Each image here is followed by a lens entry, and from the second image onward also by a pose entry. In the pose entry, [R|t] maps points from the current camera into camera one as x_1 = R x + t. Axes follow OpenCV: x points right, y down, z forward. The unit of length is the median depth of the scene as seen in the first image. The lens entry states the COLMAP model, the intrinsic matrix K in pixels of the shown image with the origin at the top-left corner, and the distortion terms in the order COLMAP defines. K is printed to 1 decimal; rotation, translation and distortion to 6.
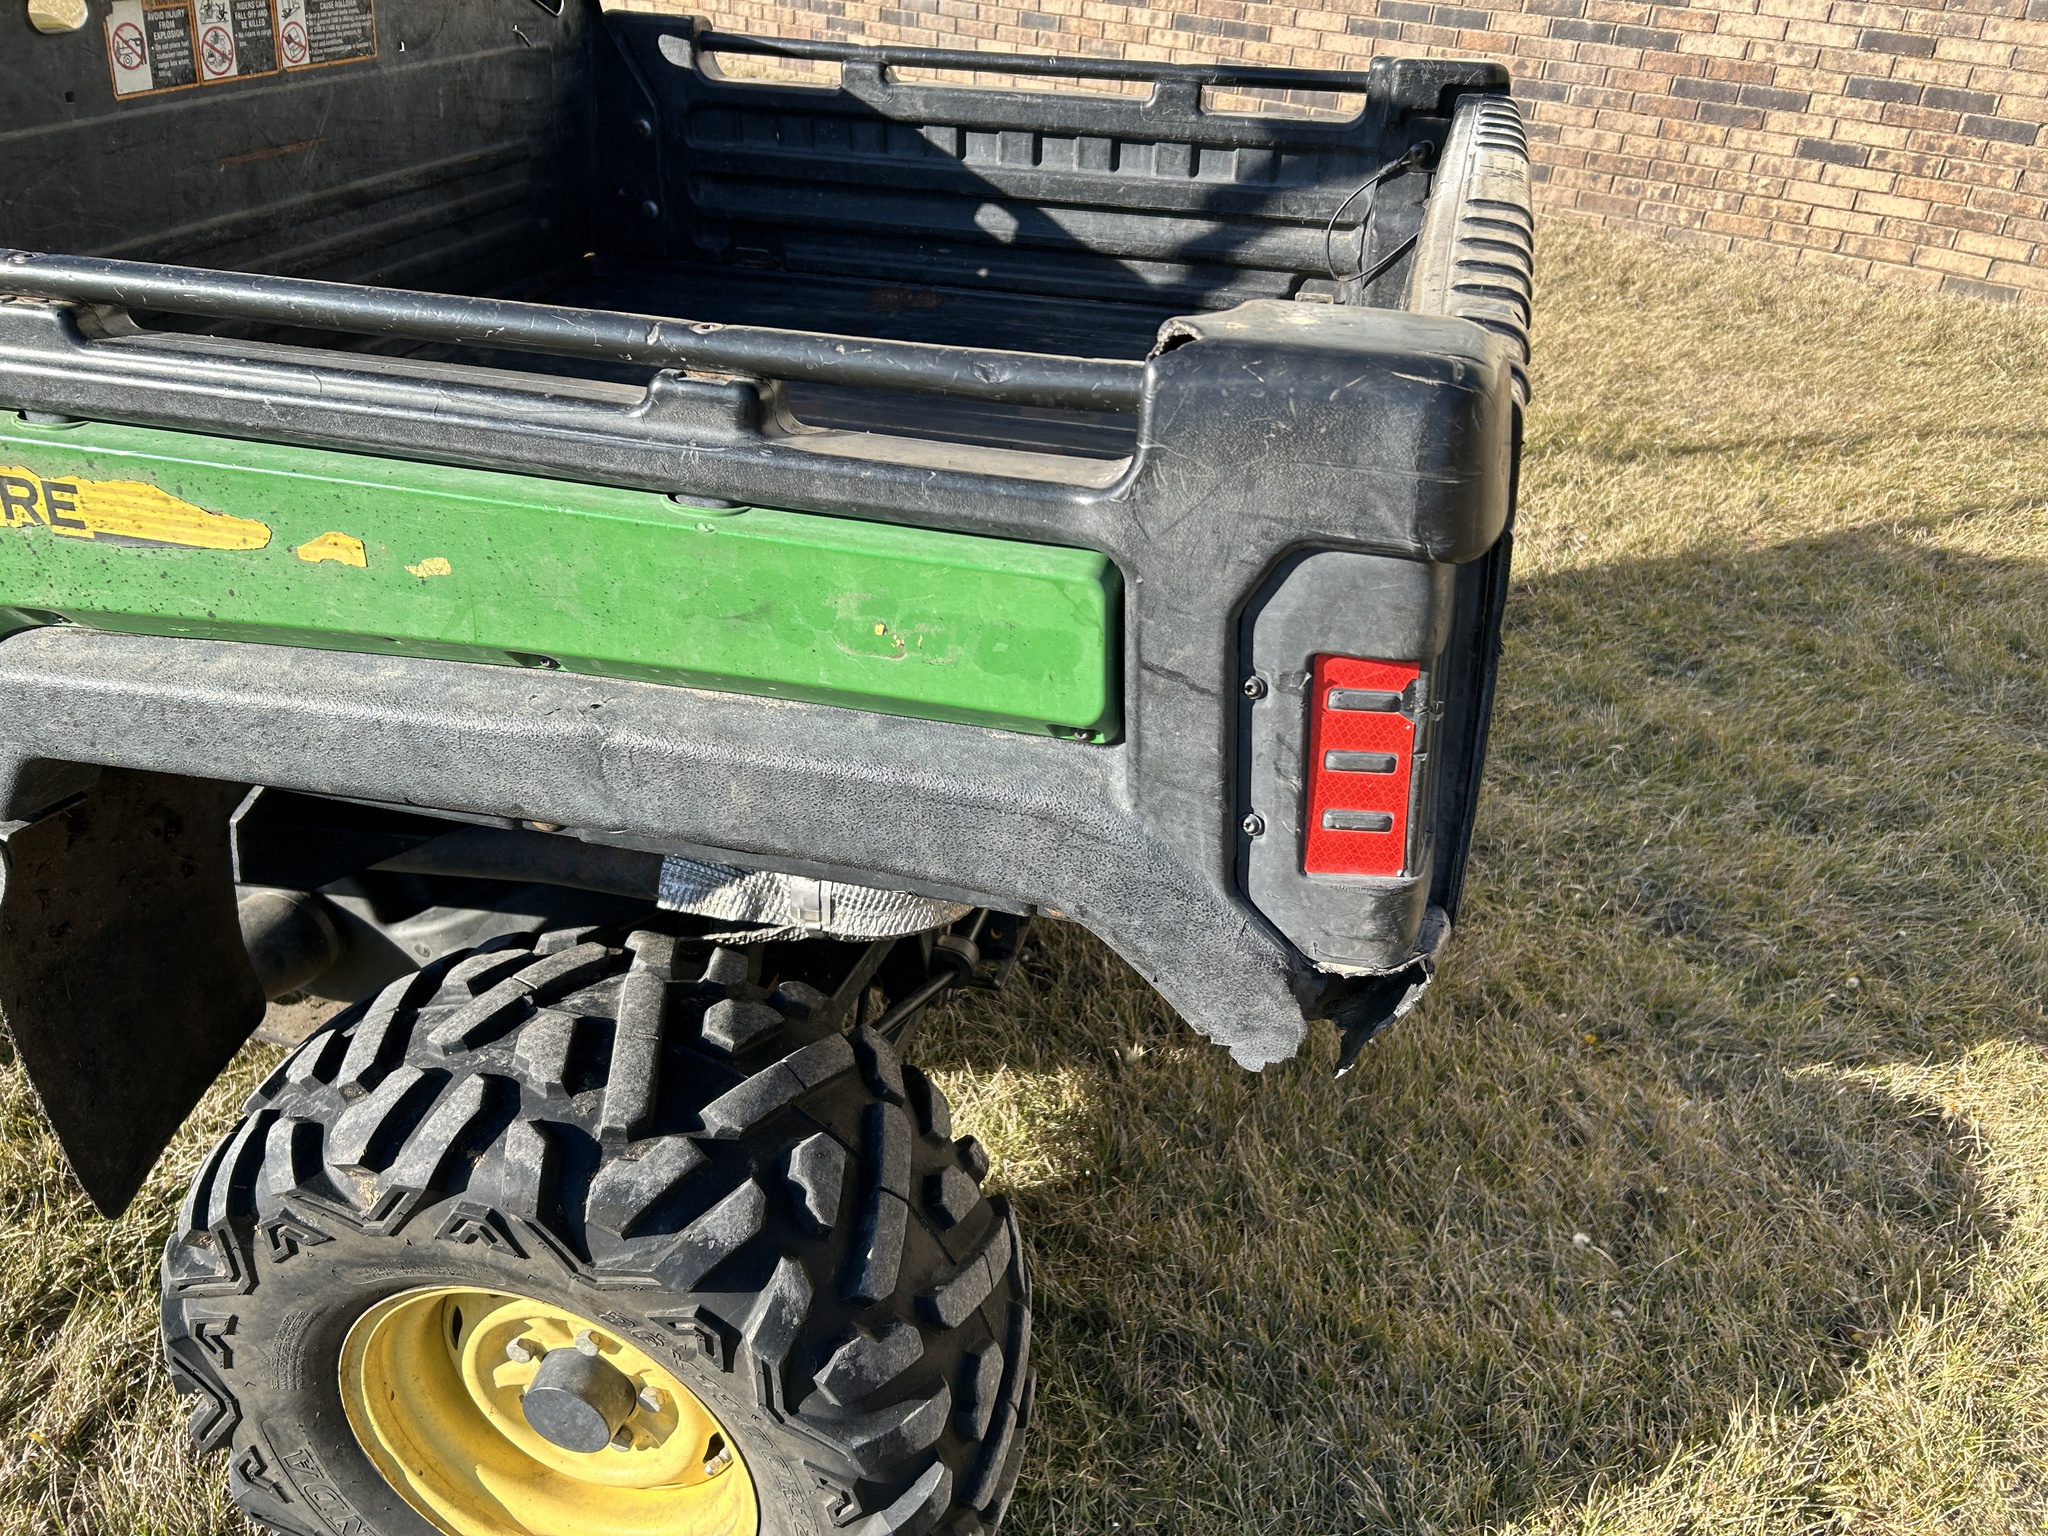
lens RADIAL K [[1537.0, 0, 1028.8], [0, 1537.0, 763.1], [0, 0, 1]] dist [0.045526, -0.045894]
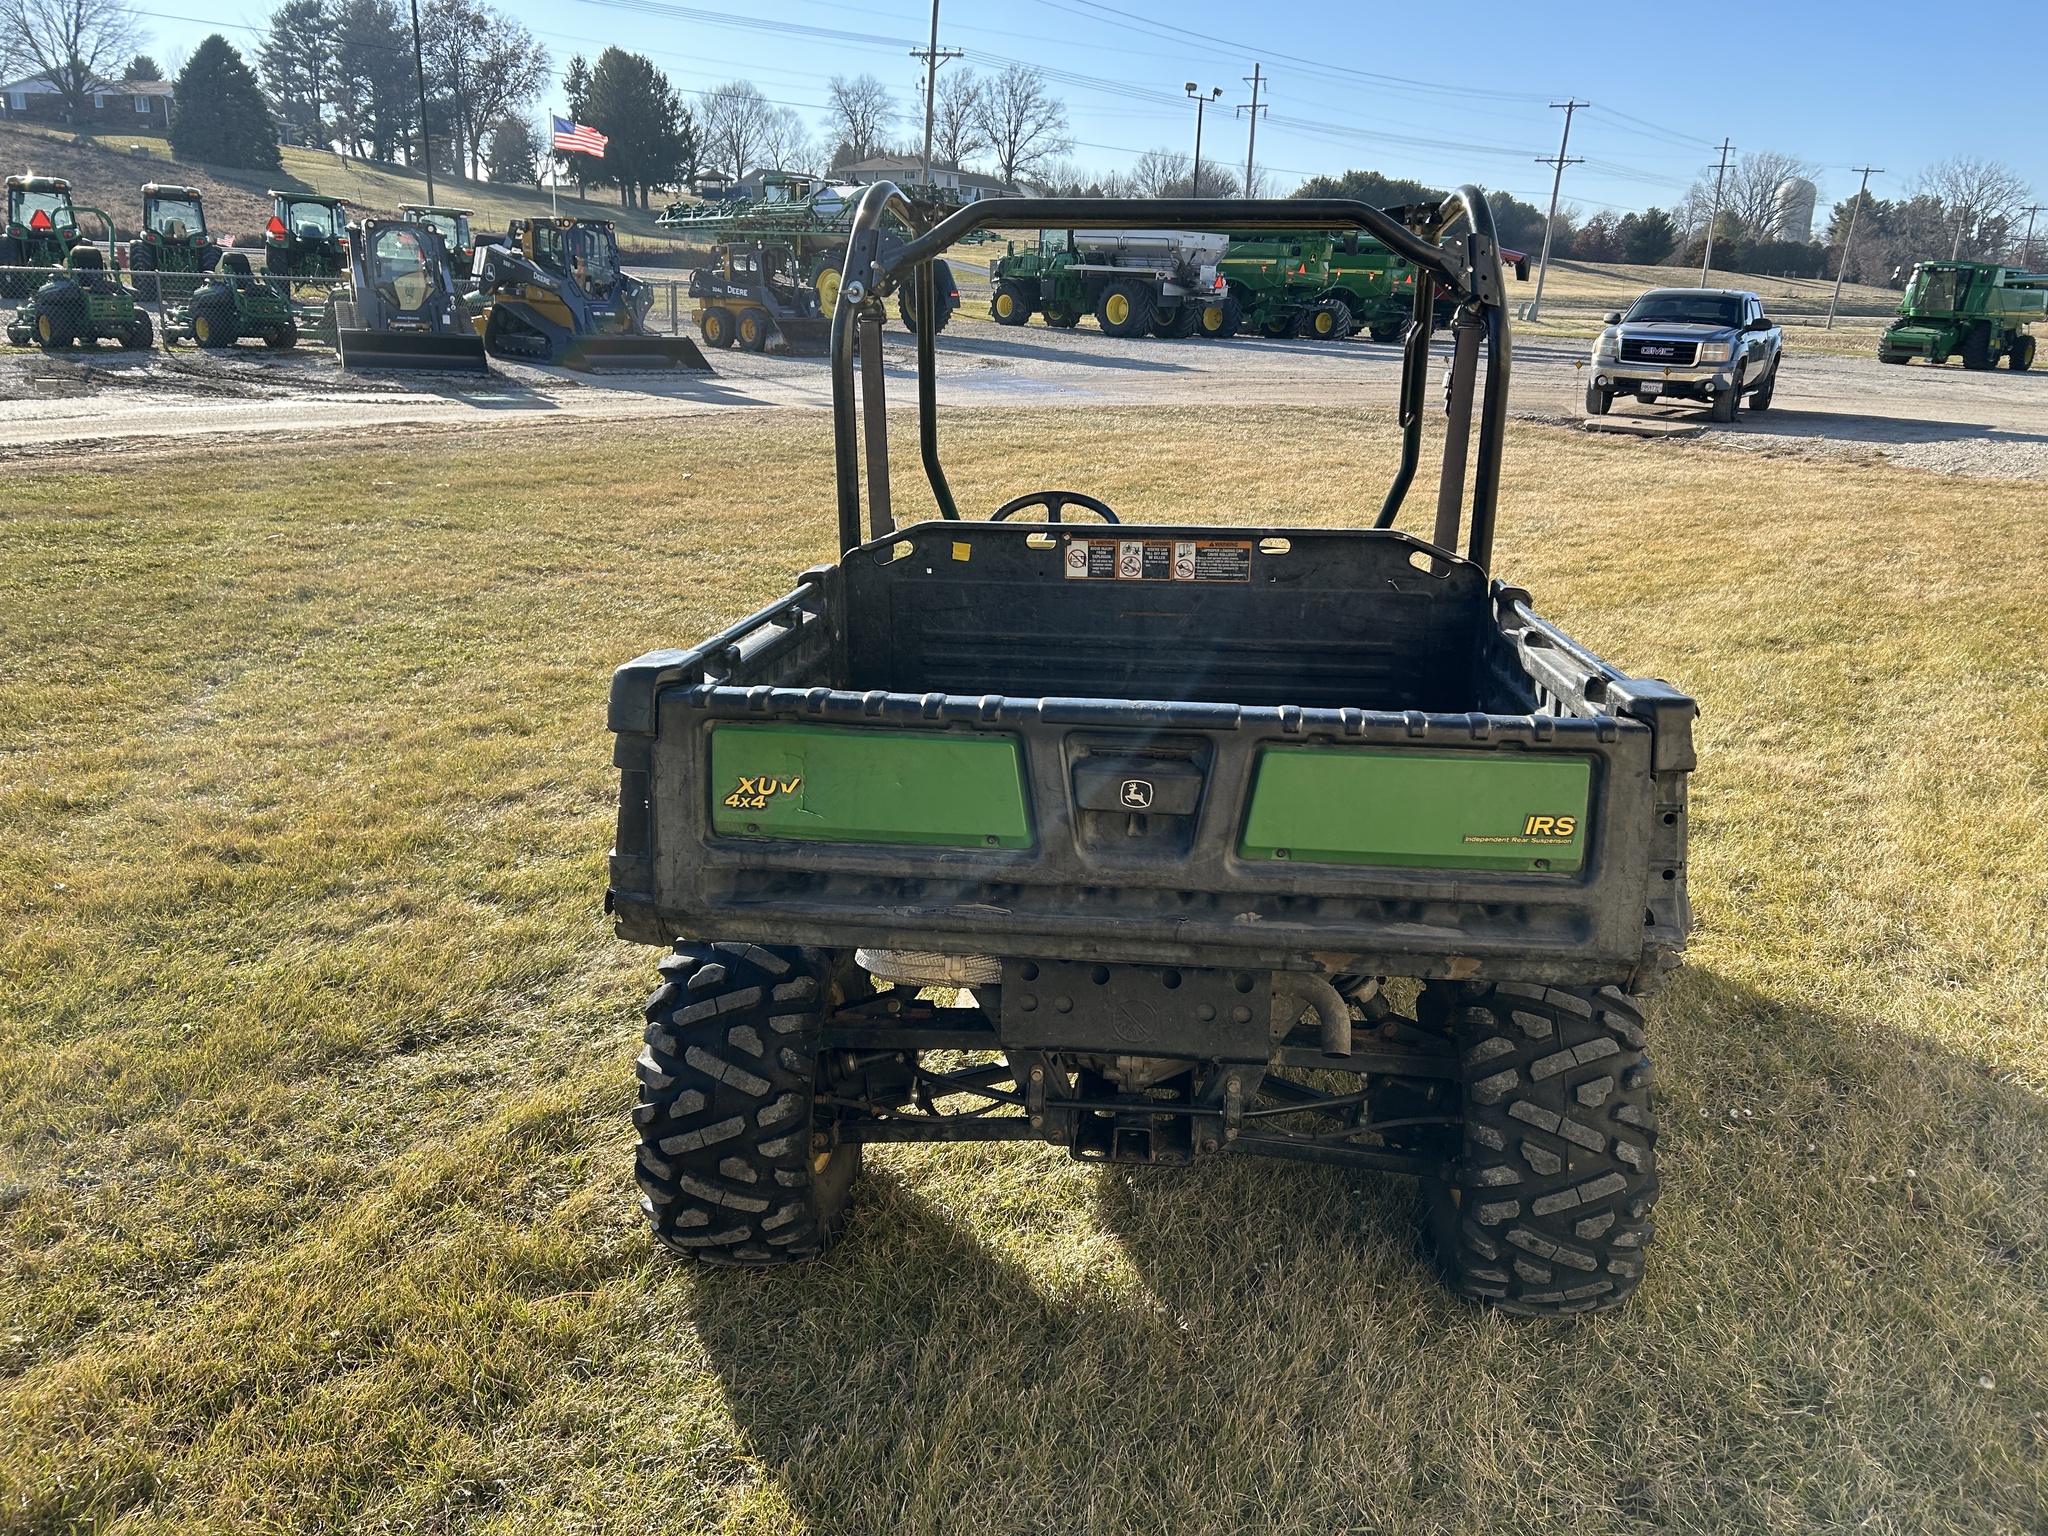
lens RADIAL K [[1537.0, 0, 1040.3], [0, 1537.0, 767.0], [0, 0, 1]] dist [0.045526, -0.045894]
pose [[0.163655, 0.221816, -0.961257, 1.982305], [-0.503557, 0.856678, 0.111953, -0.493431], [0.848320, 0.465726, 0.251897, 0.601979]]
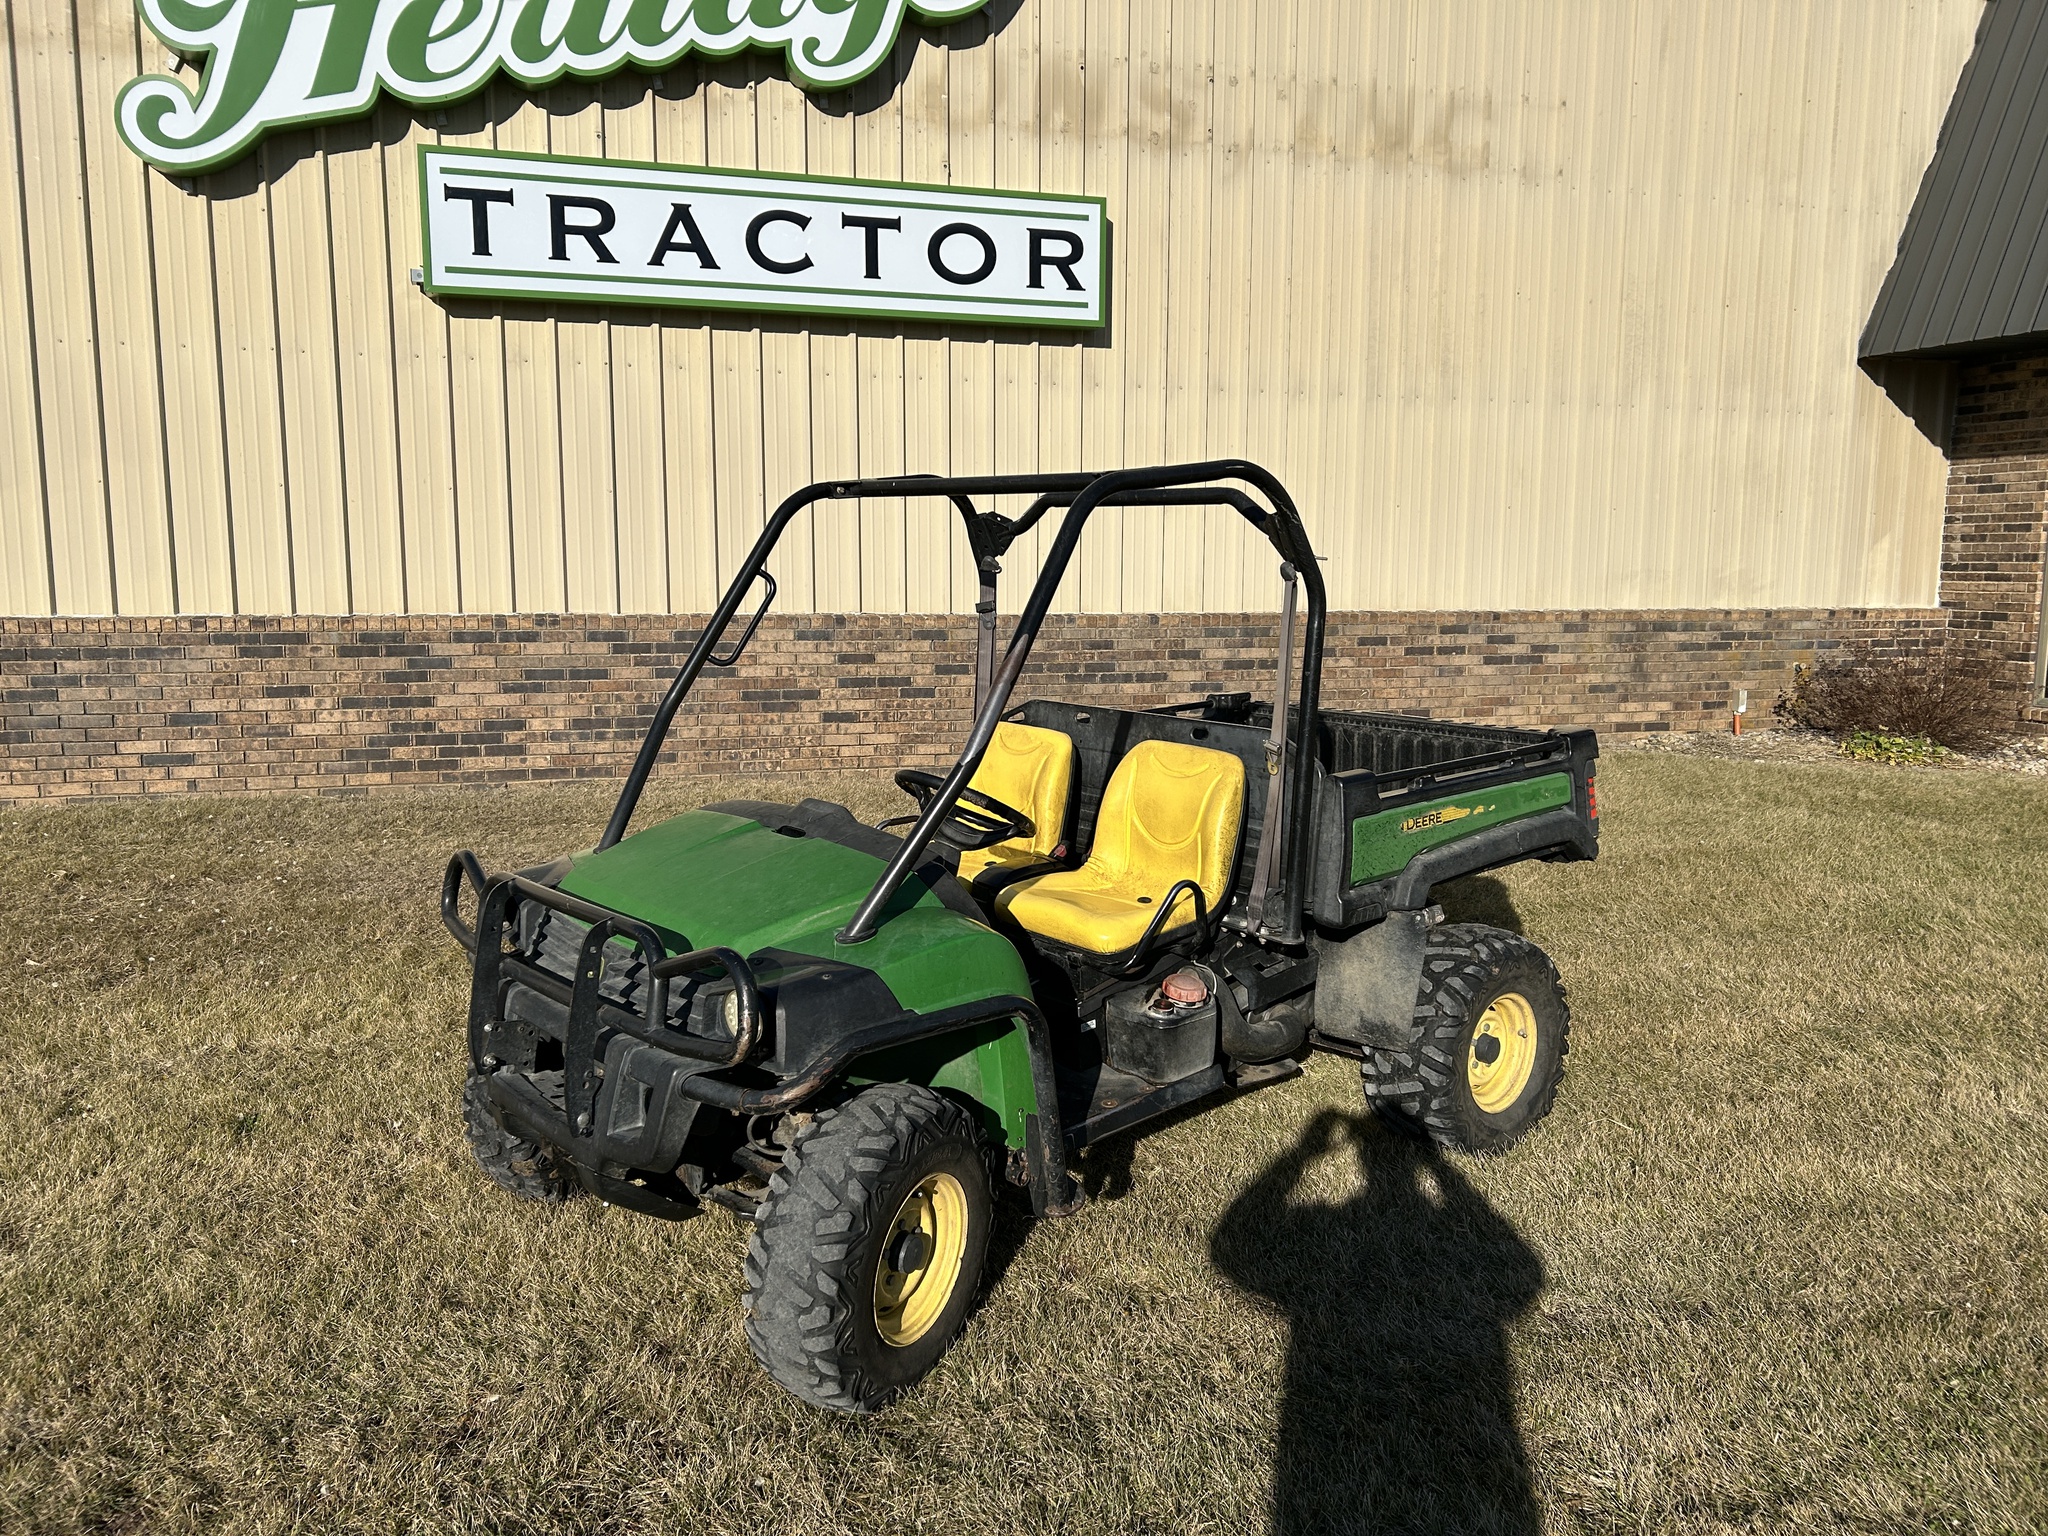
lens RADIAL K [[1537.0, 0, 1028.9], [0, 1537.0, 764.3], [0, 0, 1]] dist [0.045526, -0.045894]
pose [[0.561268, -0.170796, 0.809819, -3.834779], [0.439741, 0.890475, -0.116968, -0.241546], [-0.701146, 0.421761, 0.574901, -0.610296]]
